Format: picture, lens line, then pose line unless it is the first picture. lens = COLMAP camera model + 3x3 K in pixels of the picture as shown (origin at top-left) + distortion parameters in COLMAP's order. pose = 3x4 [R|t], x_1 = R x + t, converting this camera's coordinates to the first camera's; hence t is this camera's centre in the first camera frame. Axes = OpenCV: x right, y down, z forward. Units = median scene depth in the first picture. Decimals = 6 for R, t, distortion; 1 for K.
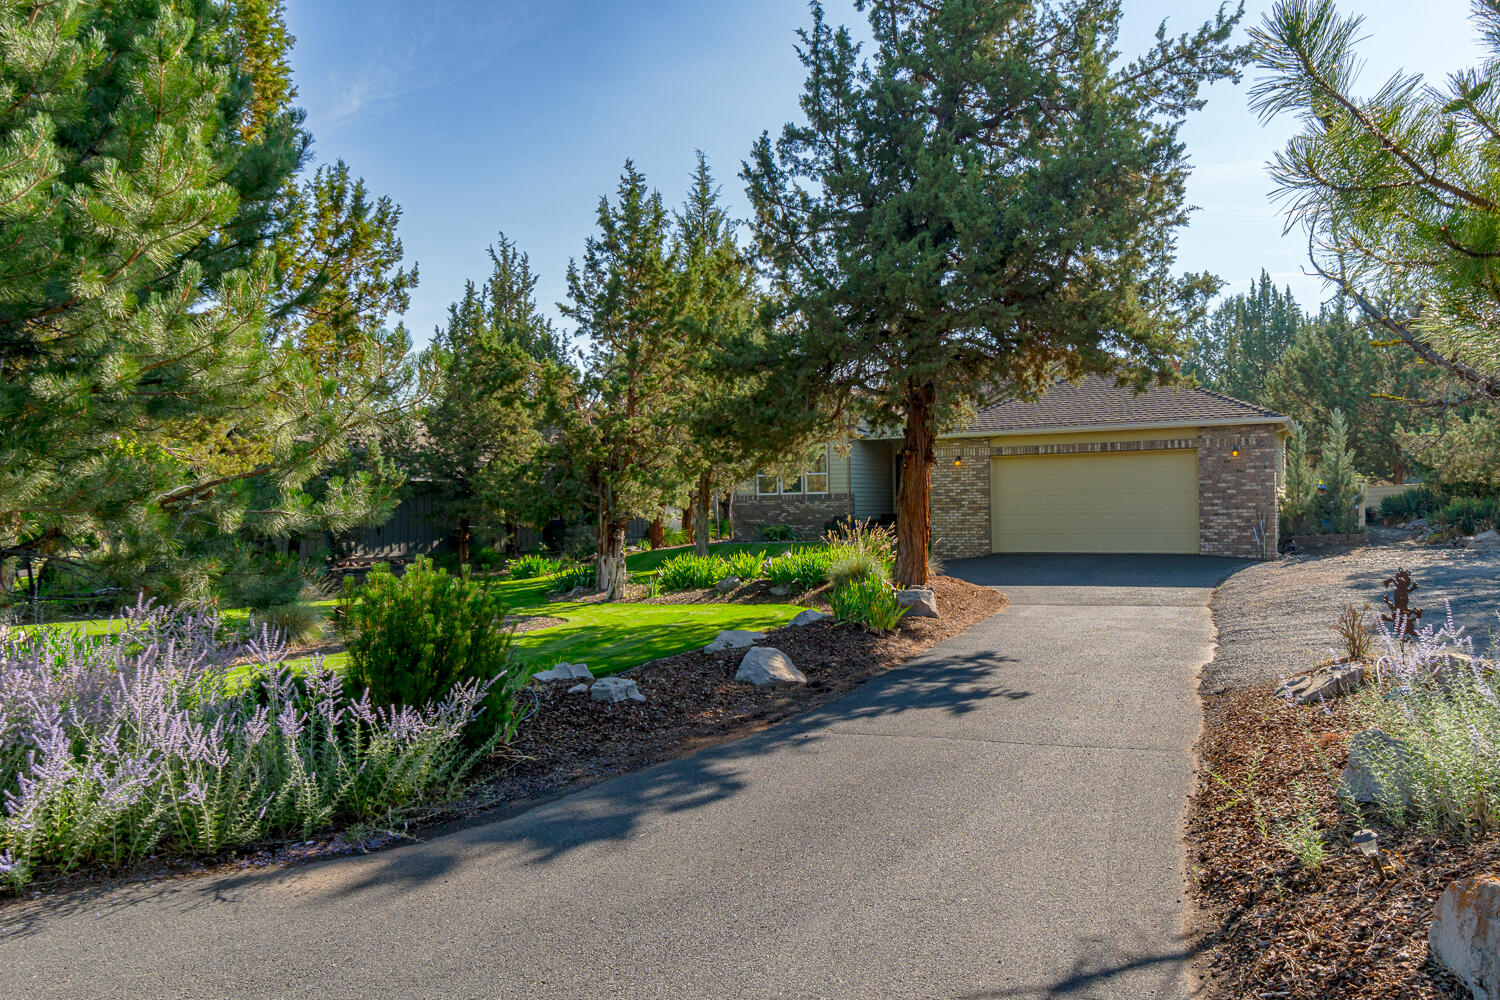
lens RADIAL K [[1199.6, 0, 749.1], [0, 1199.6, 494.9], [0, 0, 1]] dist [0.093503, 0.002855]
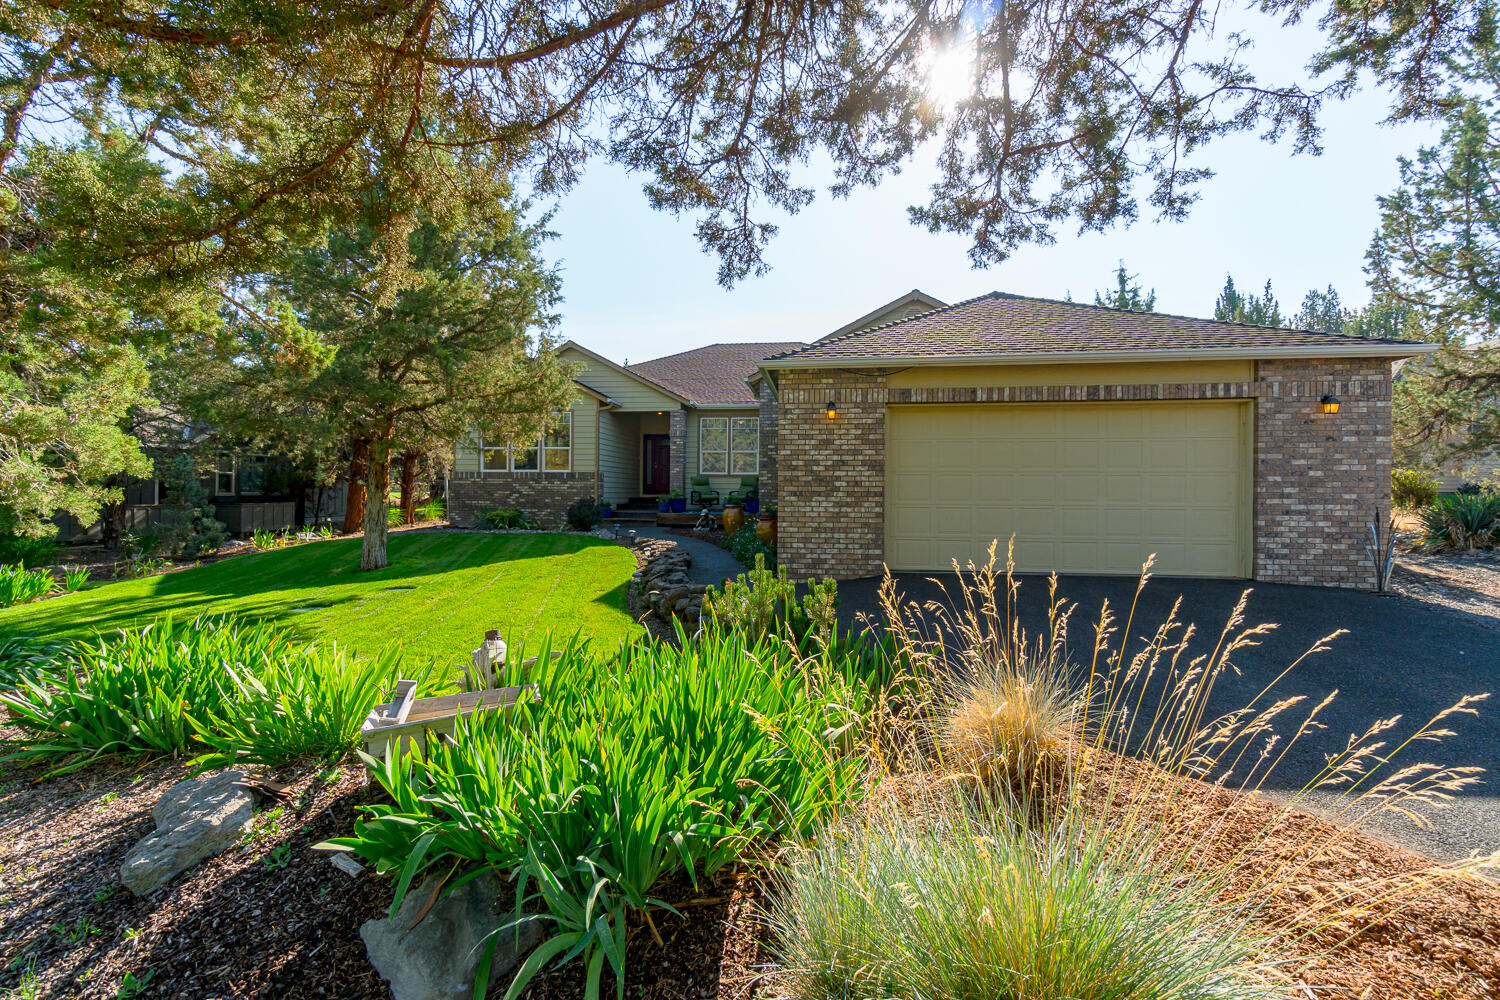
lens RADIAL K [[646.2, 0, 749.9], [0, 646.2, 494.4], [0, 0, 1]] dist [-0.001018, 0.000052]
pose [[0.933300, 0.018967, 0.358595, 0.029654], [-0.024255, 0.999653, 0.010252, 0.009780], [-0.358276, -0.018266, 0.933437, 0.757085]]
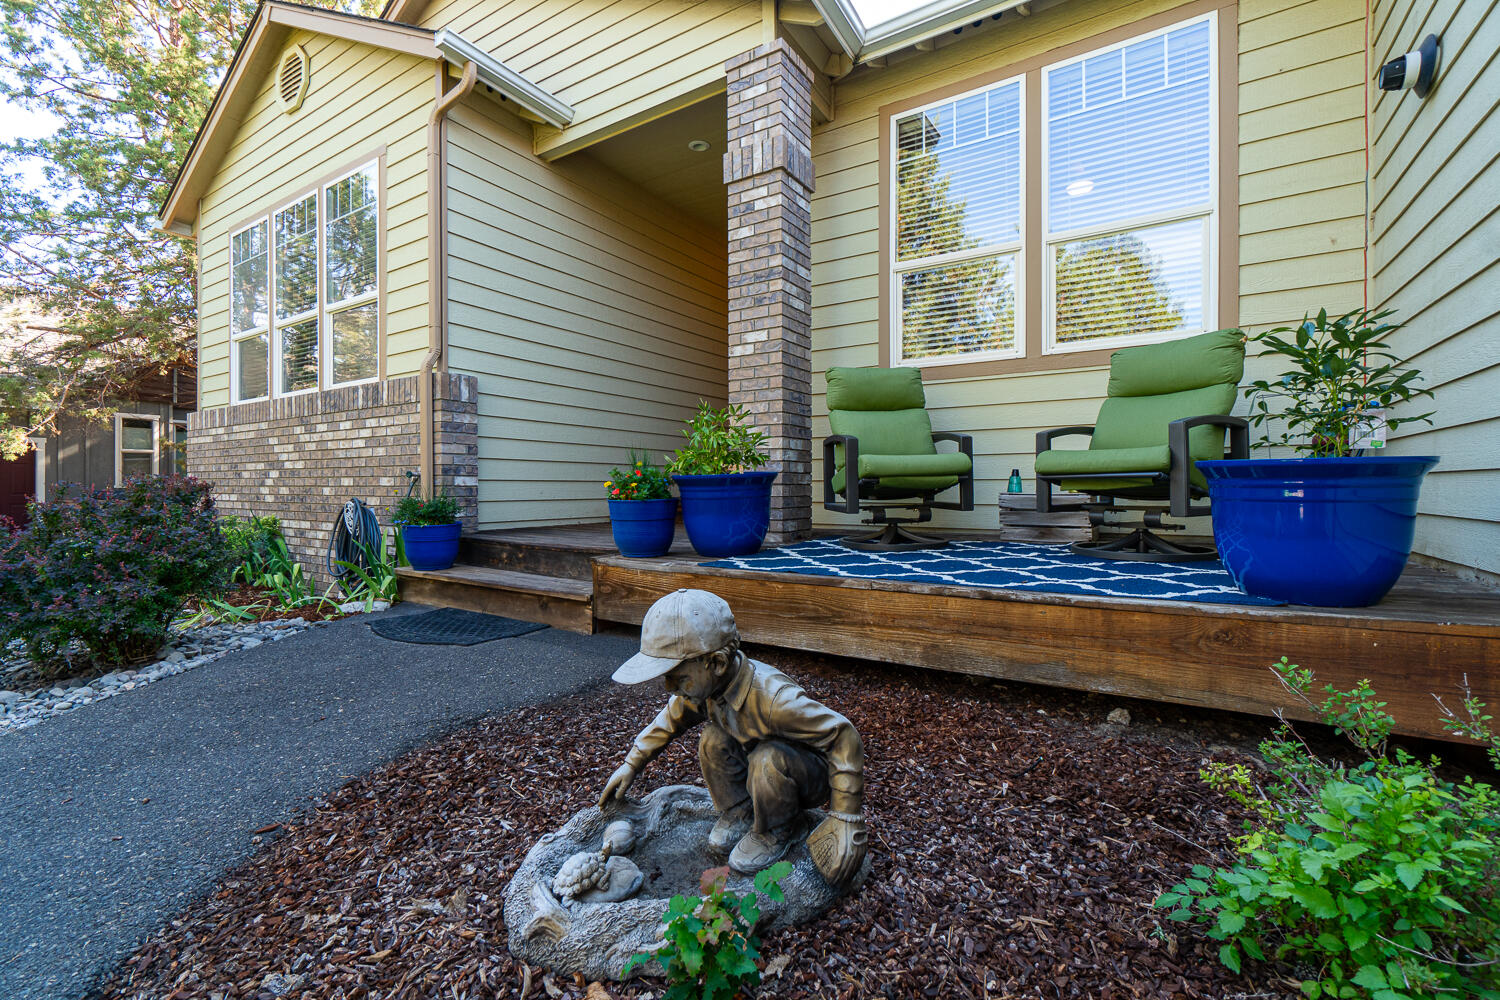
lens RADIAL K [[646.2, 0, 749.9], [0, 646.2, 494.4], [0, 0, 1]] dist [-0.001018, 0.000052]
pose [[0.996972, 0.018105, -0.075630, 0.201830], [-0.016789, 0.999697, 0.018002, 0.023108], [0.075933, -0.016678, 0.996973, 1.254642]]
